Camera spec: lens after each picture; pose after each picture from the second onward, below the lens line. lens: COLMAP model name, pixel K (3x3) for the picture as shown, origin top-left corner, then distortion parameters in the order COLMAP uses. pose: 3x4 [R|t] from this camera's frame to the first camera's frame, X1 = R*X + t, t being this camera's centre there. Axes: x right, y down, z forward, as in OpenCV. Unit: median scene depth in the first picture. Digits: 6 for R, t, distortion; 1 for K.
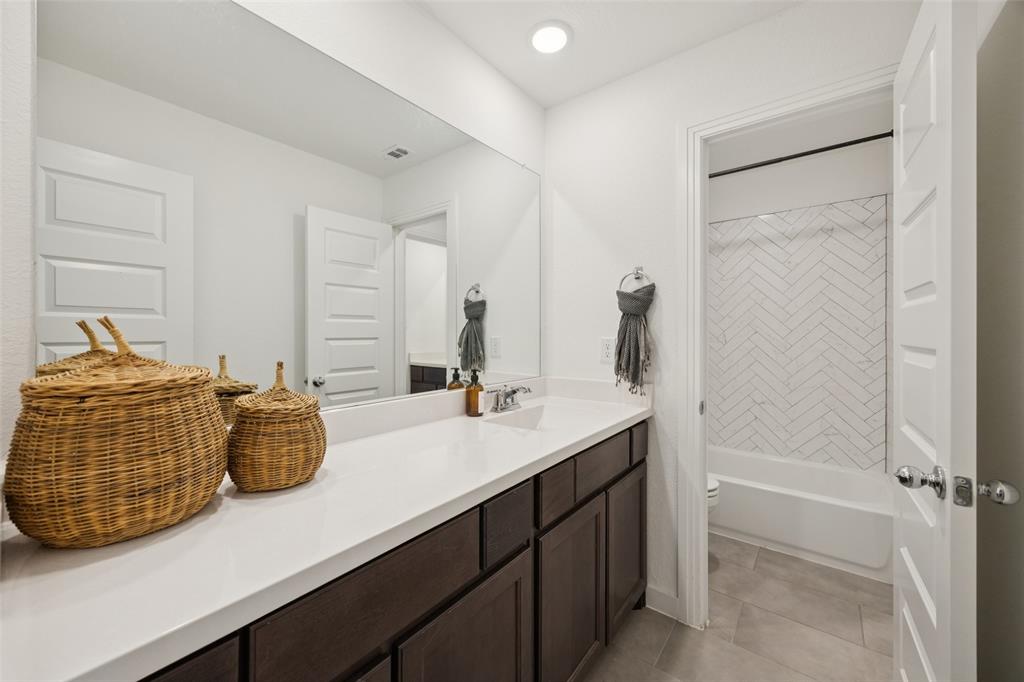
lens RADIAL K [[396.8, 0, 514.6], [0, 396.8, 338.5], [0, 0, 1]] dist [-0.000694, 0.000016]
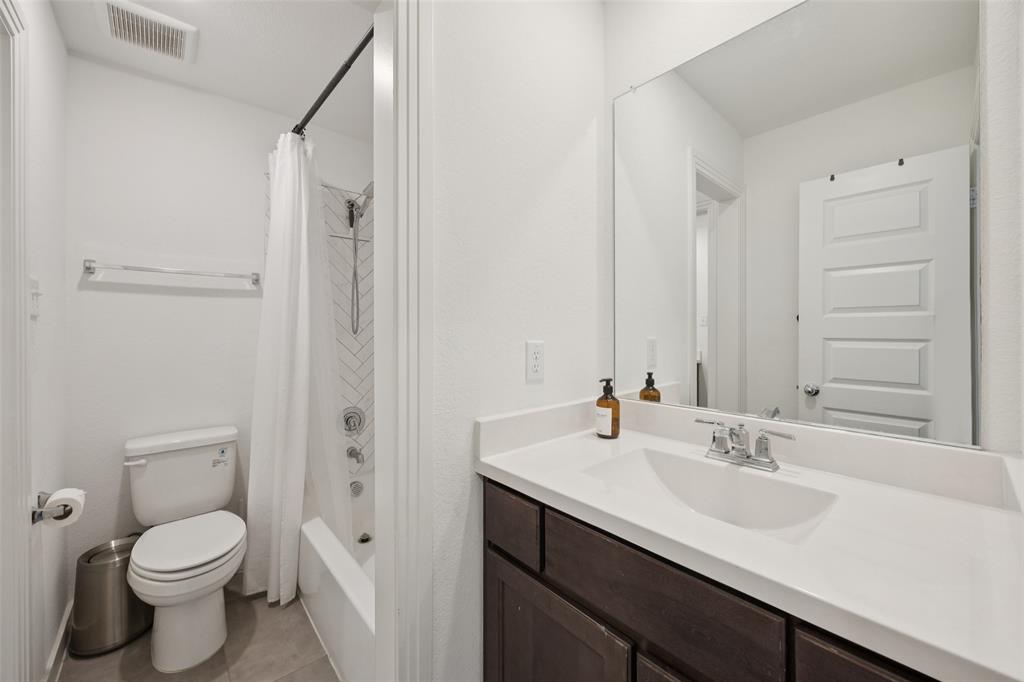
lens RADIAL K [[396.8, 0, 515.1], [0, 396.8, 333.2], [0, 0, 1]] dist [-0.000694, 0.000016]
pose [[-0.207761, 0.001857, -0.978178, 0.436548], [-0.012482, 0.999912, 0.004549, -0.006236], [0.978100, 0.013155, -0.207720, 0.554003]]
